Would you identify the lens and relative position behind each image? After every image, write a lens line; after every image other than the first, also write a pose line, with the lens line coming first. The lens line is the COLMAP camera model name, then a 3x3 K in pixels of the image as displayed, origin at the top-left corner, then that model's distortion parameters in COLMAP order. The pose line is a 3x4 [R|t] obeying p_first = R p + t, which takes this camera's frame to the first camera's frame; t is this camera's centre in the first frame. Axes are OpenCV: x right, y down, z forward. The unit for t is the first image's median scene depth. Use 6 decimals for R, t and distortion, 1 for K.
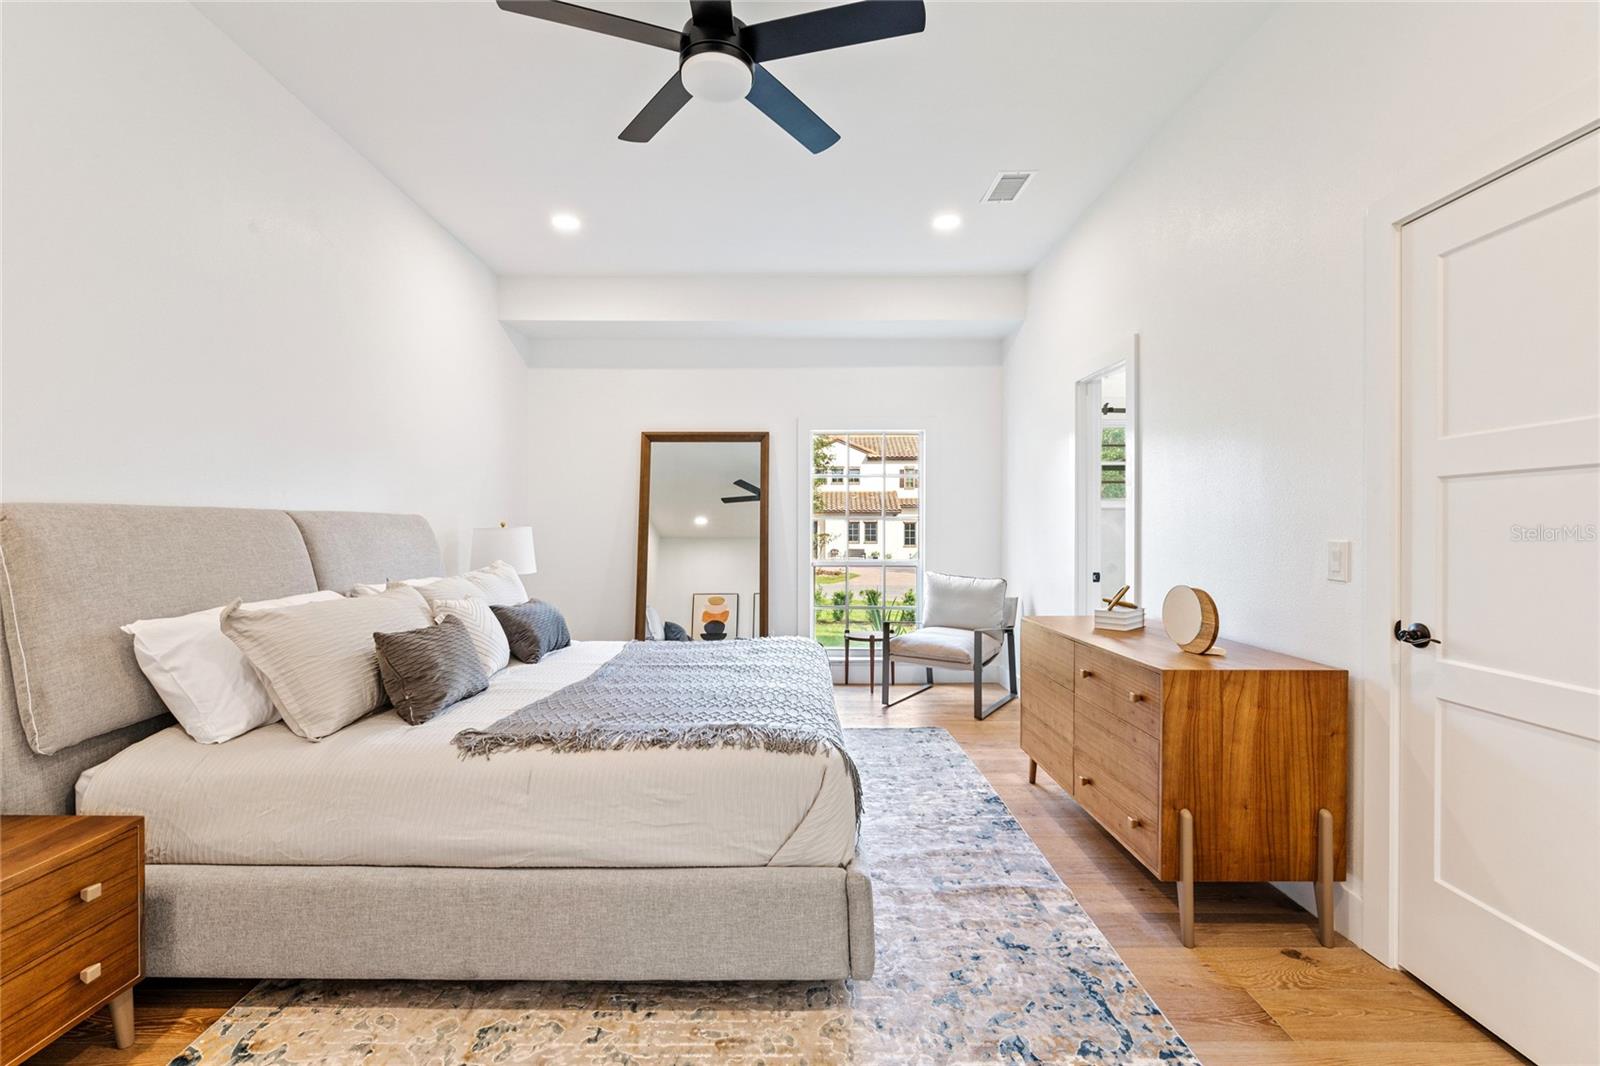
lens RADIAL K [[726.1, 0, 789.7], [0, 726.1, 532.5], [0, 0, 1]] dist [-0.005731, 0.001241]
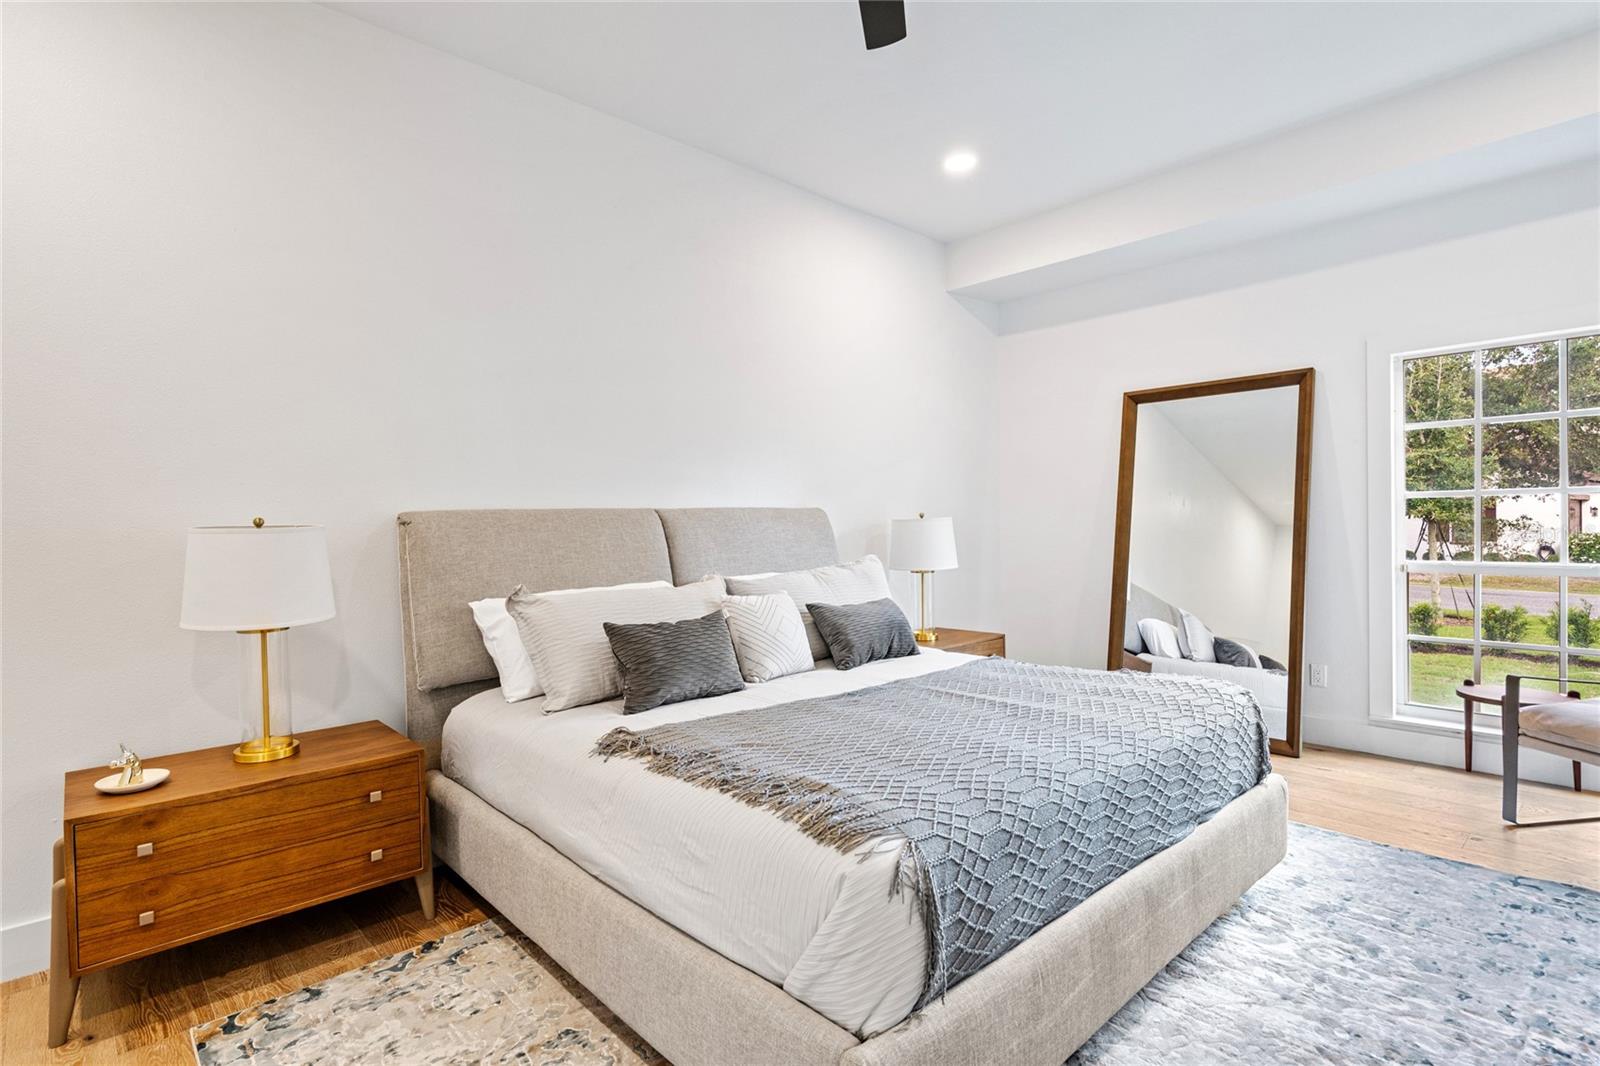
lens RADIAL K [[790.7, 0, 797.0], [0, 790.7, 535.1], [0, 0, 1]] dist [-0.000958, 0.002992]
pose [[0.677037, -0.000548, -0.735949, 0.340694], [0.014658, 0.999811, 0.012740, -0.001773], [0.735803, -0.019413, 0.676917, 0.293346]]
